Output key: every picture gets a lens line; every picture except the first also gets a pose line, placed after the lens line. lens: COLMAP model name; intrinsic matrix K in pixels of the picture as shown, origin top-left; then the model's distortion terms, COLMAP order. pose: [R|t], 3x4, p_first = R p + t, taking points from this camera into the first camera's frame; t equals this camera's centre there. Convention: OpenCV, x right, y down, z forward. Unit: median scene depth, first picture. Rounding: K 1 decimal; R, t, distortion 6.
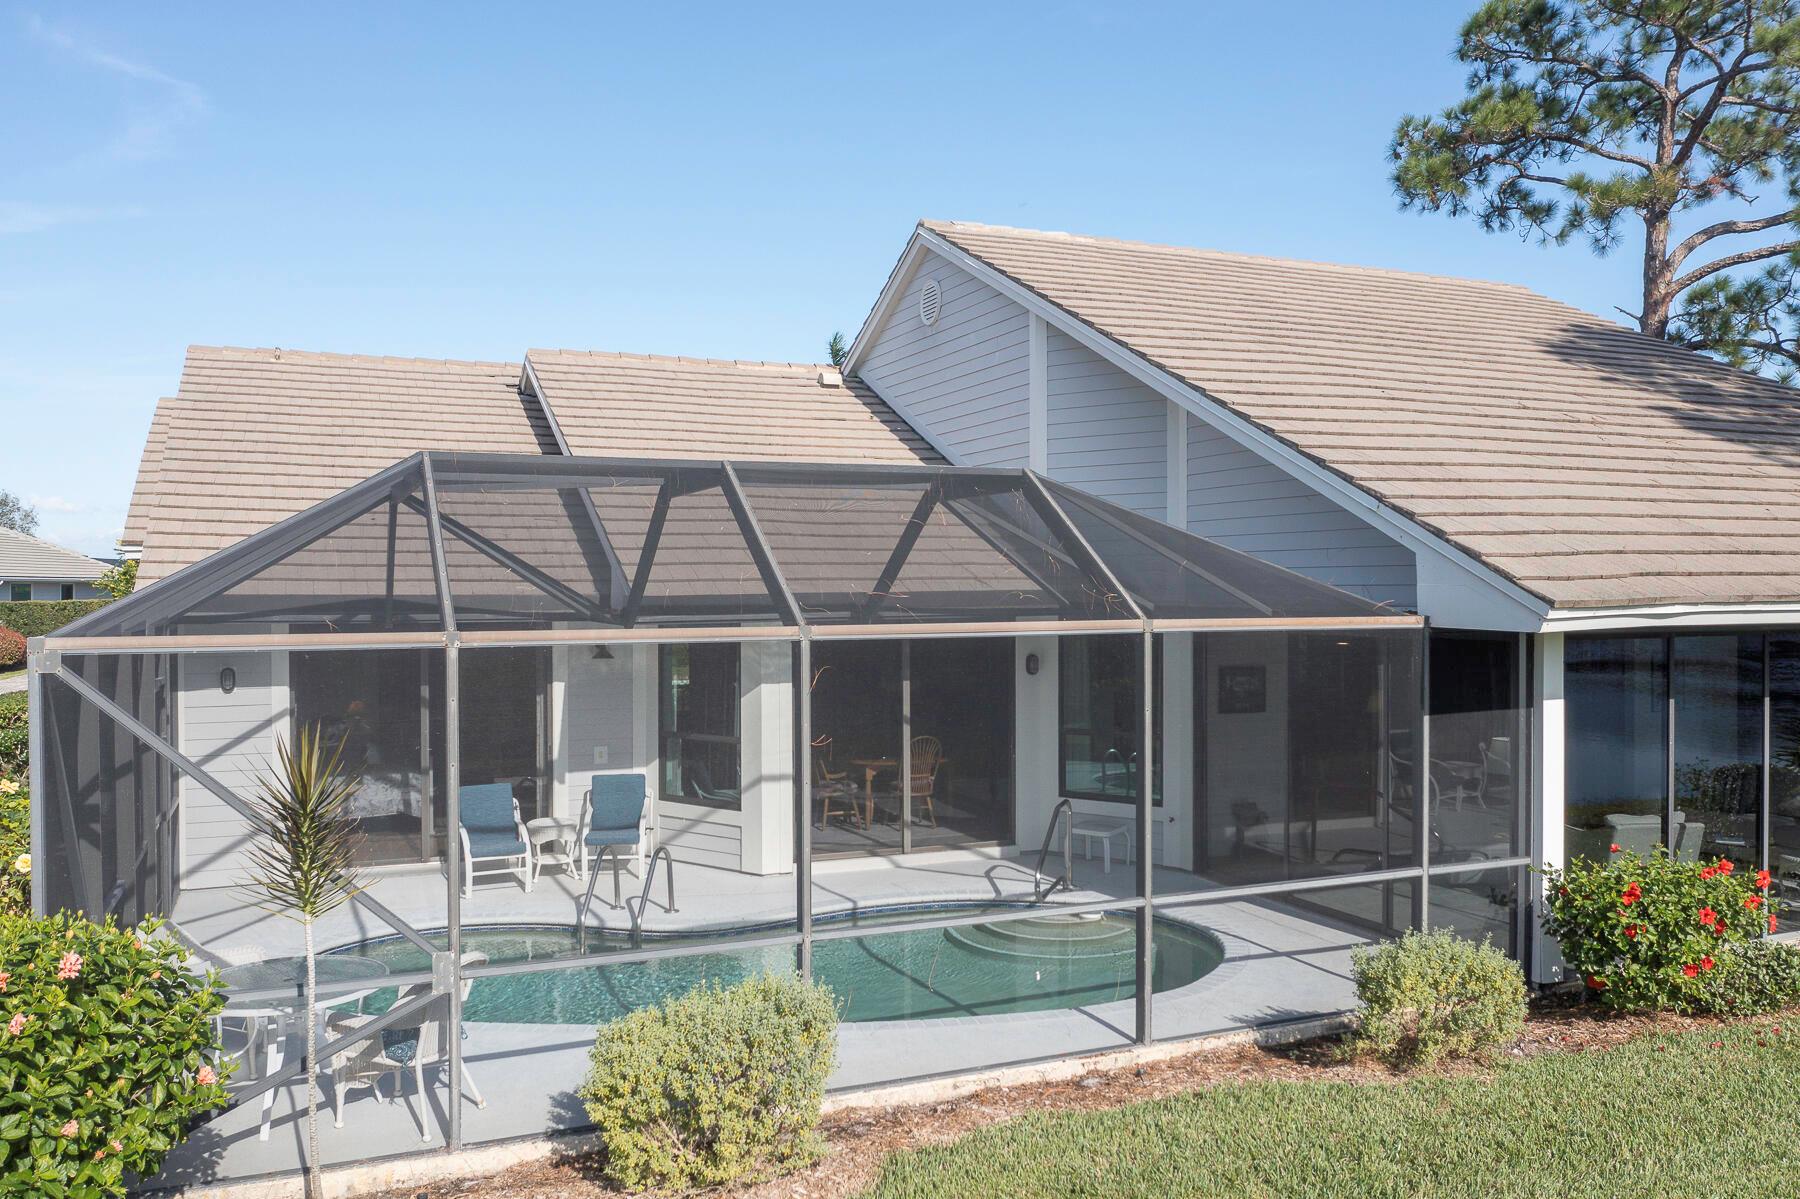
lens RADIAL K [[1405.2, 0, 896.8], [0, 1405.2, 603.2], [0, 0, 1]] dist [-0.032455, 0.015532]
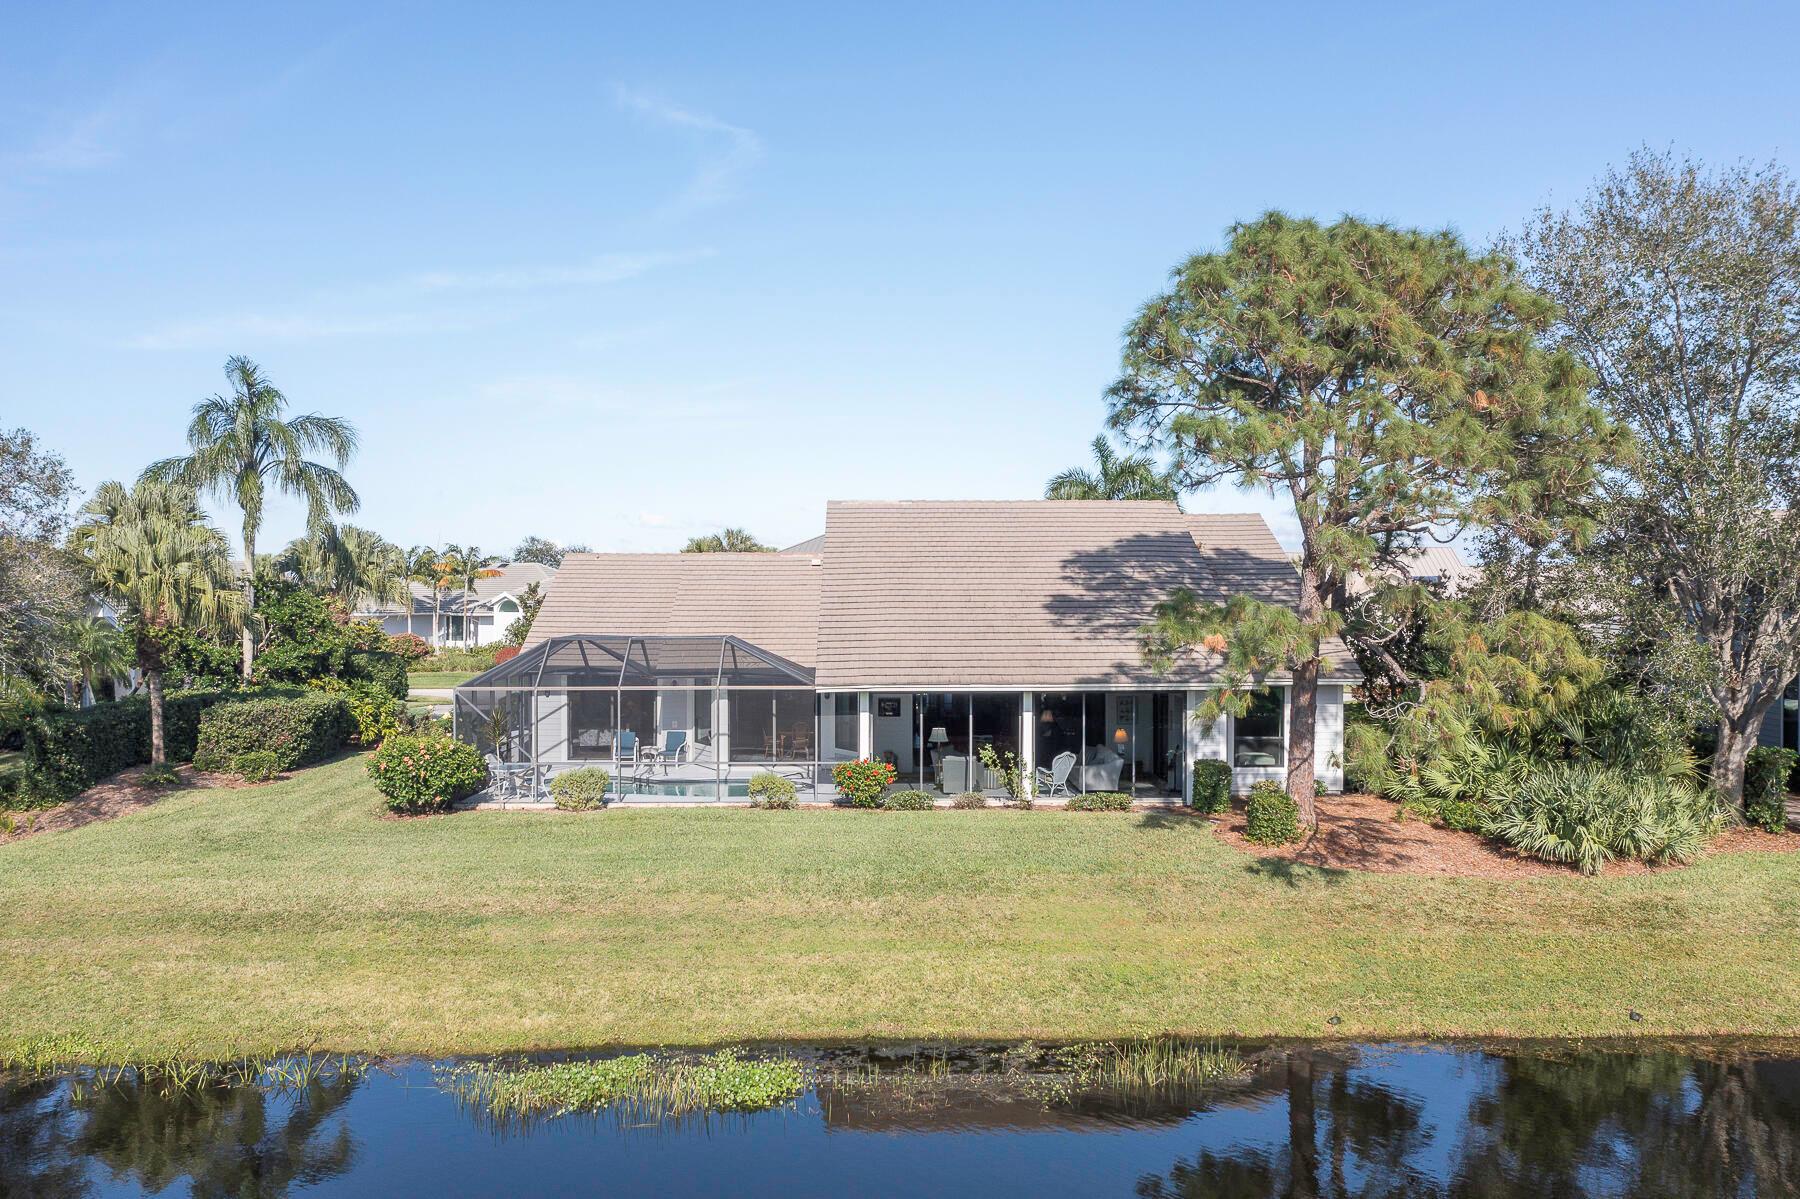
lens RADIAL K [[1405.2, 0, 896.8], [0, 1405.2, 603.2], [0, 0, 1]] dist [-0.032455, 0.015532]
pose [[0.931350, 0.003654, -0.364107, 1.176353], [-0.004708, 0.999987, -0.002009, -0.120956], [0.364095, 0.003586, 0.931355, -1.356571]]
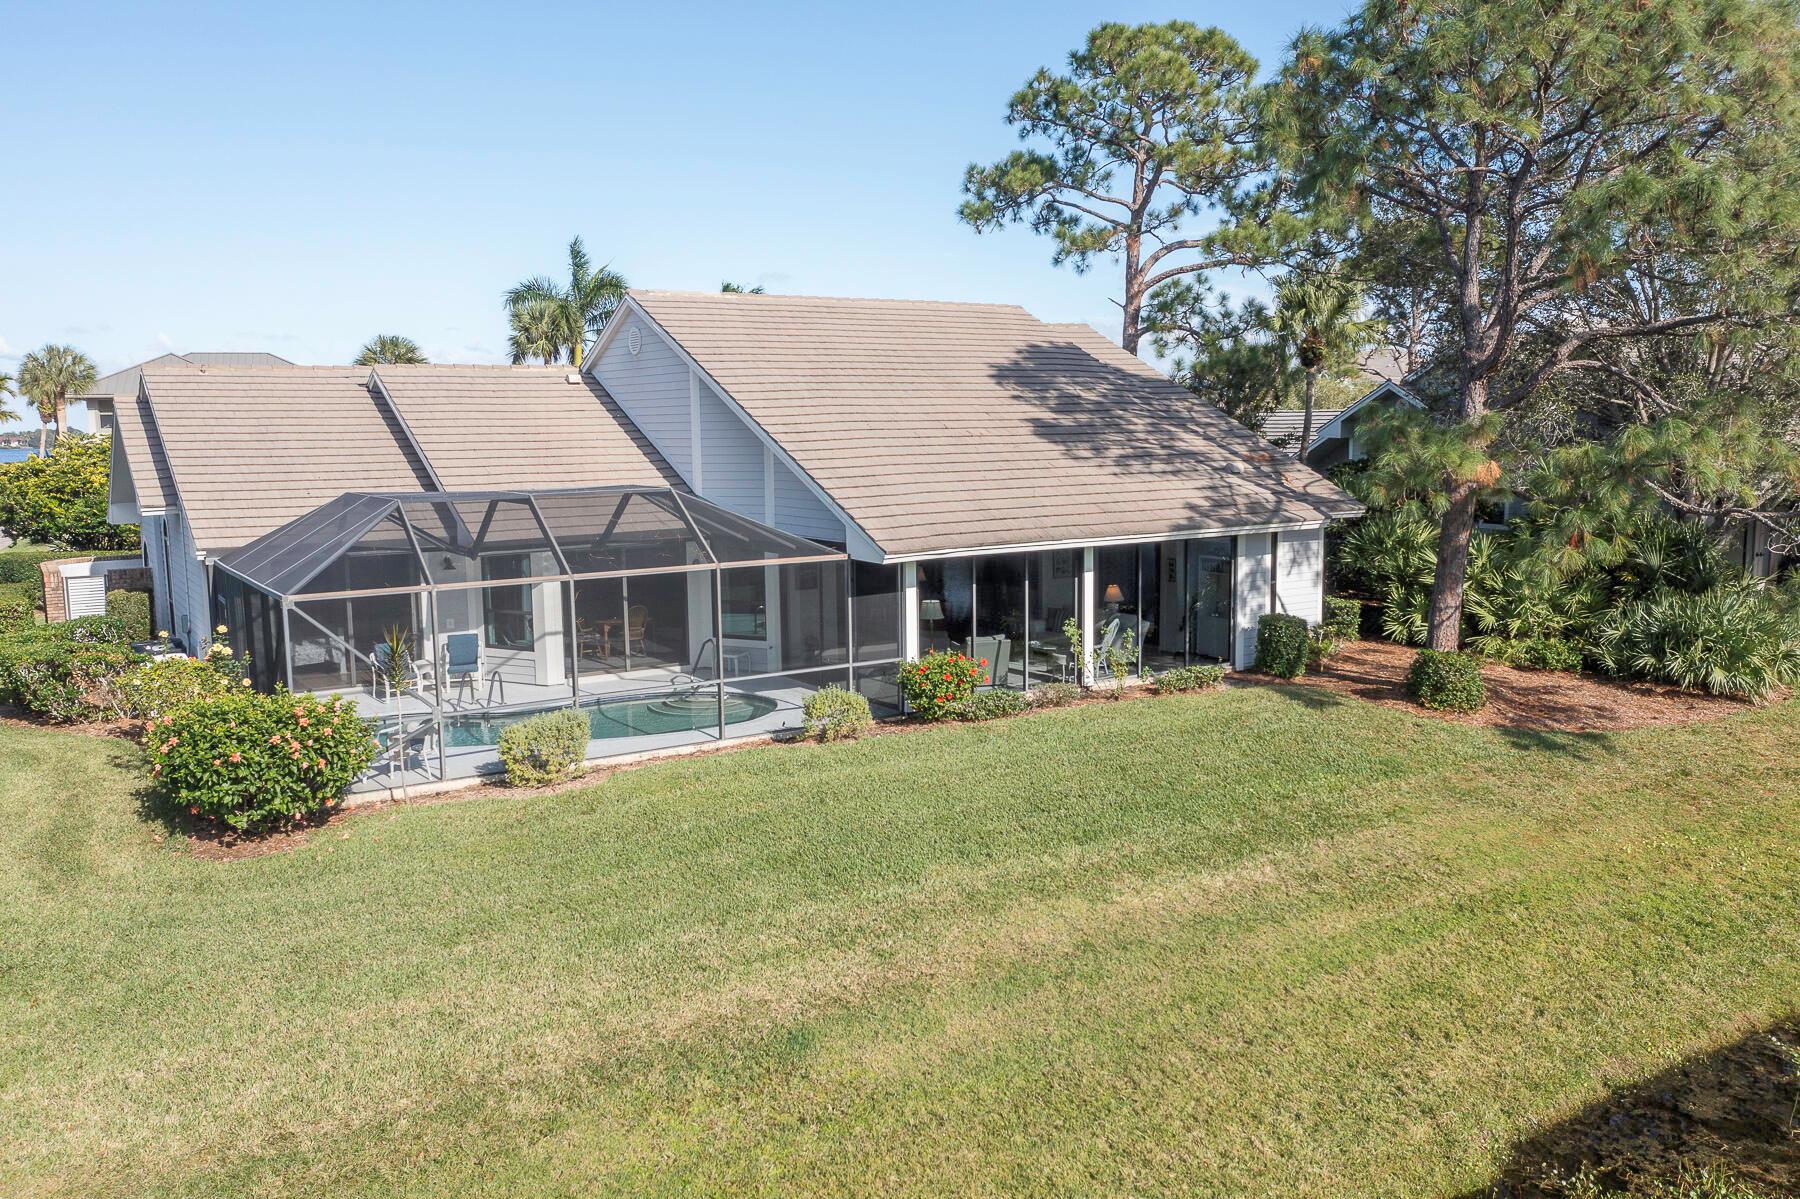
lens RADIAL K [[1405.2, 0, 896.8], [0, 1405.2, 603.2], [0, 0, 1]] dist [-0.032455, 0.015532]
pose [[0.984239, -0.032858, 0.173765, 0.037253], [0.012716, 0.993193, 0.115781, -0.116075], [-0.176387, -0.111746, 0.977957, -0.832826]]
